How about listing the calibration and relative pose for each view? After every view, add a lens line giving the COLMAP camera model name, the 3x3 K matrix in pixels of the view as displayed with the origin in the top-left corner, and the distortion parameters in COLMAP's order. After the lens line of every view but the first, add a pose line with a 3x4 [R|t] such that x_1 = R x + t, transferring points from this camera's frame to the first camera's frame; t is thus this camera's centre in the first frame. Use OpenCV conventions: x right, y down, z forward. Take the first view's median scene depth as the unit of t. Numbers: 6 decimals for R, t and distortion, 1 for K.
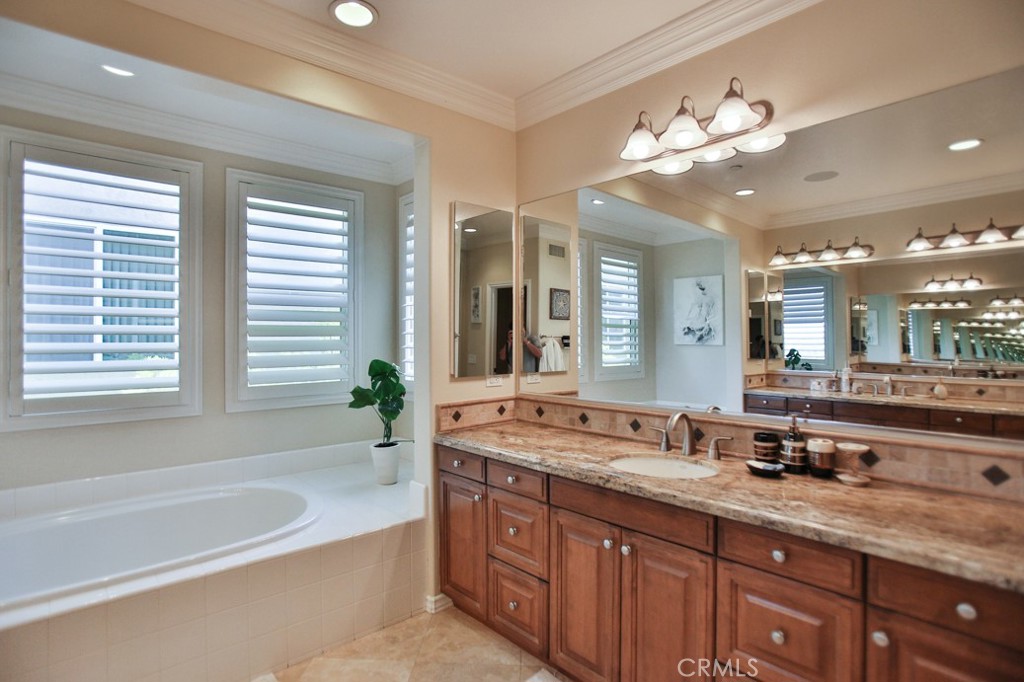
lens RADIAL K [[524.8, 0, 520.4], [0, 524.8, 340.1], [0, 0, 1]] dist [-0.061977, 0.023510]
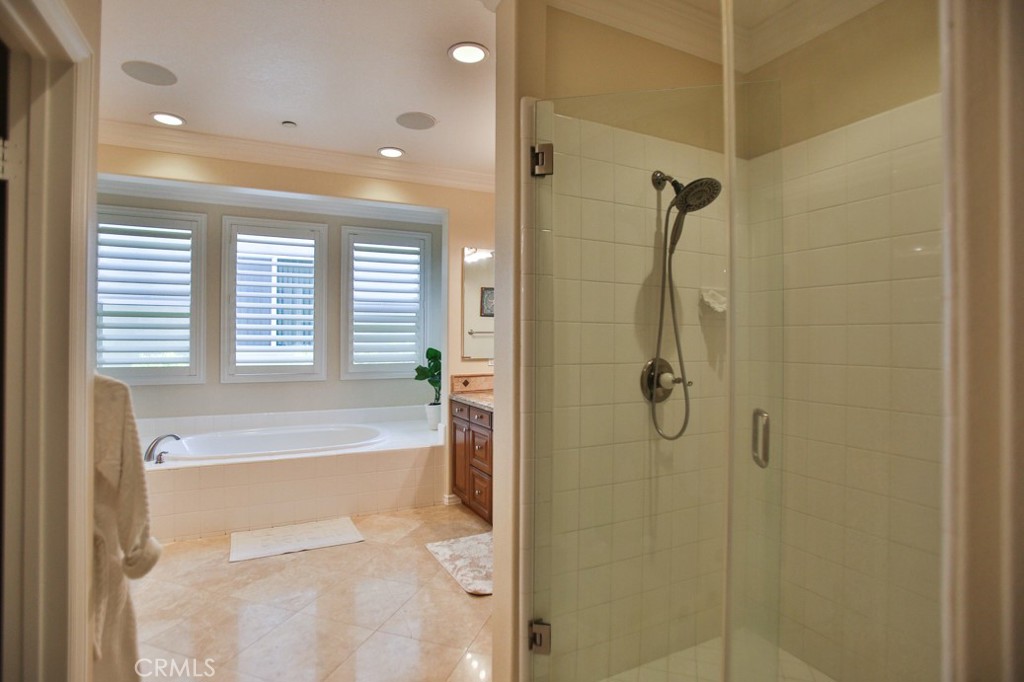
lens RADIAL K [[524.8, 0, 508.6], [0, 524.8, 335.7], [0, 0, 1]] dist [-0.061977, 0.023510]
pose [[0.962893, 0.006775, -0.269797, 0.382133], [-0.007371, 0.999972, -0.001195, 0.002678], [0.269782, 0.003139, 0.962916, -0.435462]]
